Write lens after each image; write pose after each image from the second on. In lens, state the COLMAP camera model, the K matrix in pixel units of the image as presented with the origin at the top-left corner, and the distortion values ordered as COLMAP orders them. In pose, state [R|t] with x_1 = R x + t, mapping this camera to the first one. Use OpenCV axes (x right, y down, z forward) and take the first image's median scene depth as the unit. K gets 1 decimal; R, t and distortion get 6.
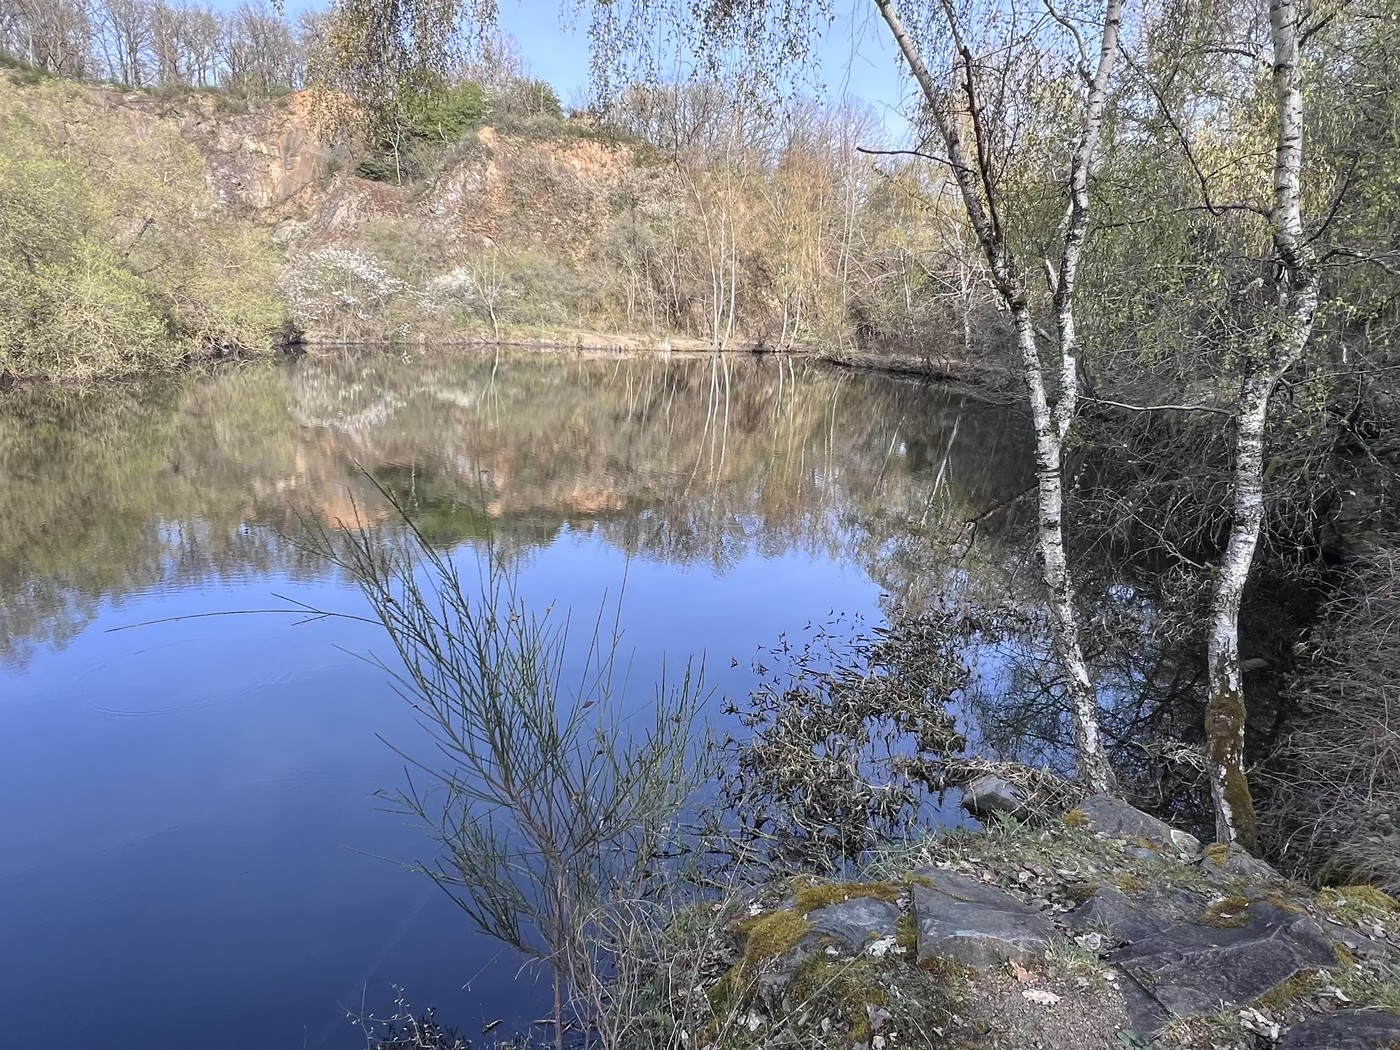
lens RADIAL K [[826.7, 0, 700.0], [0, 826.7, 525.0], [0, 0, 1]] dist [-0.001622, -0.000518]
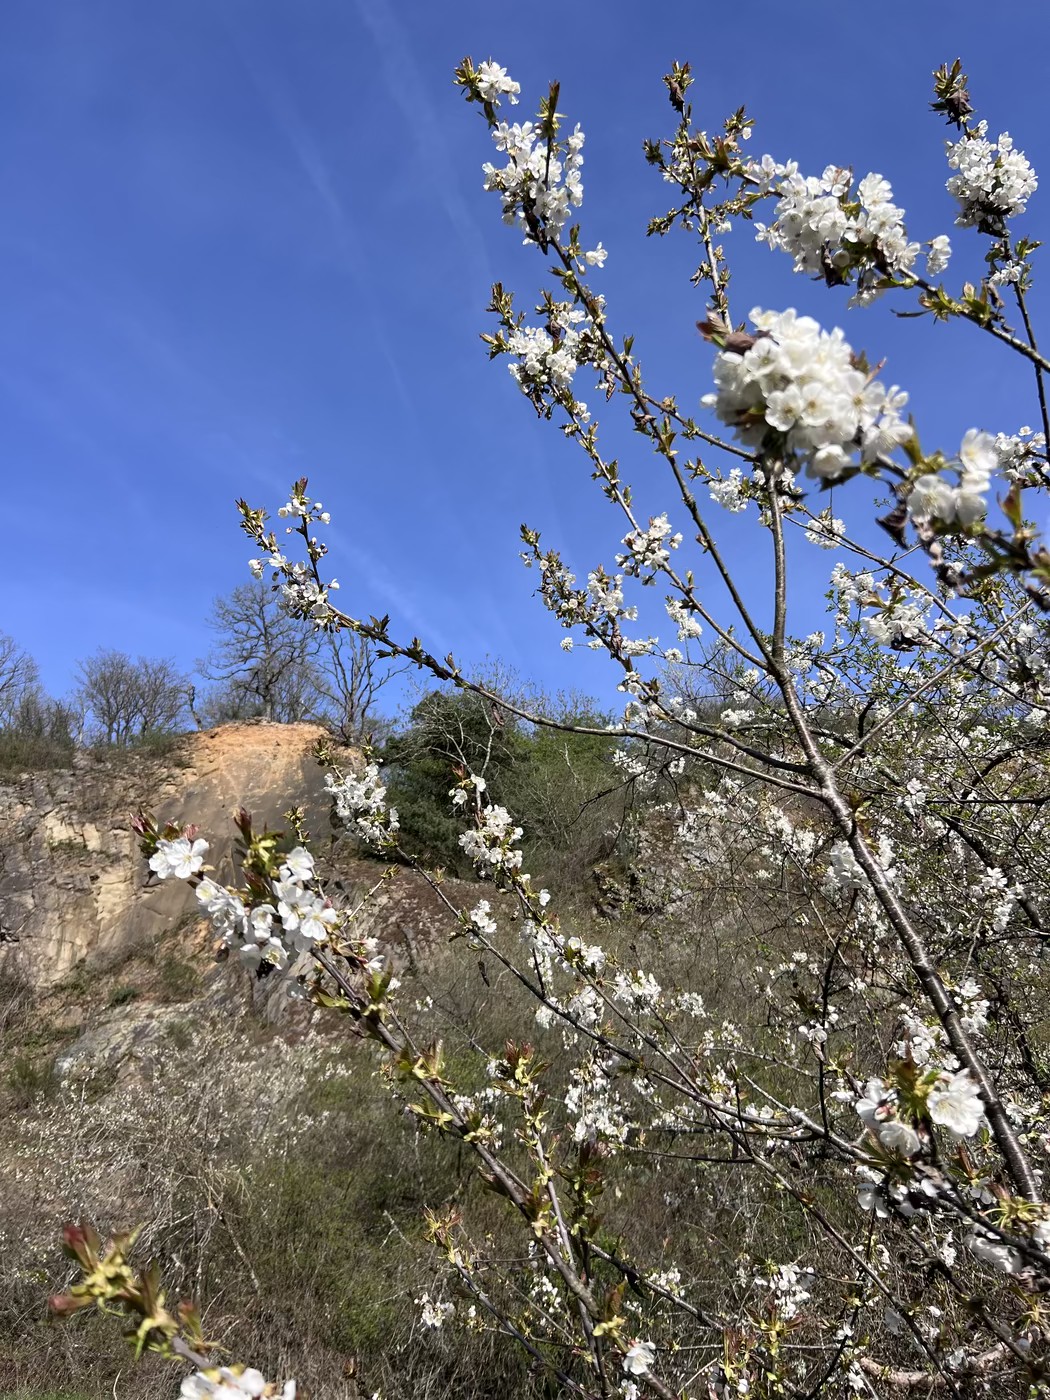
lens RADIAL K [[1061.6, 0, 525.0], [0, 1061.6, 700.0], [0, 0, 1]] dist [0.040313, -0.007737]
pose [[0.995128, -0.098009, -0.010684, -0.332917], [0.064809, 0.731968, -0.678250, -0.174095], [0.074295, 0.674253, 0.734753, 0.637760]]
